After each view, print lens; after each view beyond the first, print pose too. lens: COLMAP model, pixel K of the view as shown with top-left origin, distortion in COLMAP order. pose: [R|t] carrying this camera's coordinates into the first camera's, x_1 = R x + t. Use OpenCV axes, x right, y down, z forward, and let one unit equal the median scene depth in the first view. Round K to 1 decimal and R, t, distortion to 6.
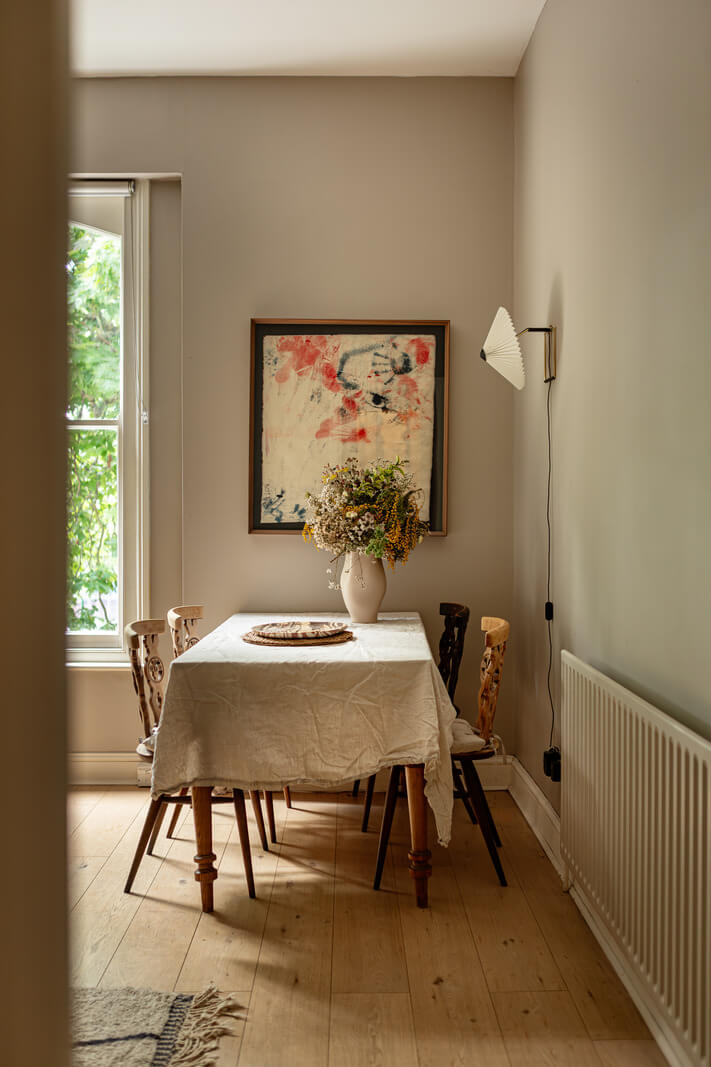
lens RADIAL K [[1107.3, 0, 353.3], [0, 1107.3, 514.9], [0, 0, 1]] dist [-0.016552, -0.002774]
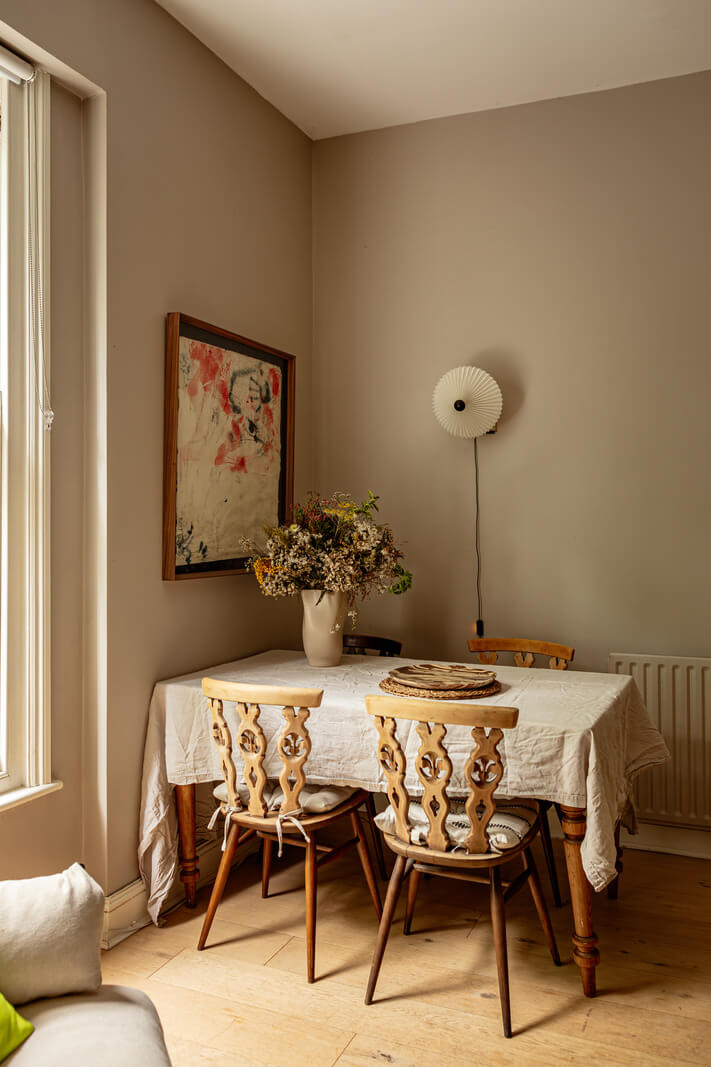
lens RADIAL K [[878.5, 0, 353.9], [0, 878.5, 508.9], [0, 0, 1]] dist [-0.005597, -0.003645]
pose [[0.398587, 0.009496, 0.917082, -0.622014], [0.008683, 0.999863, -0.014127, -0.024117], [-0.917090, 0.013593, 0.398449, 0.627092]]
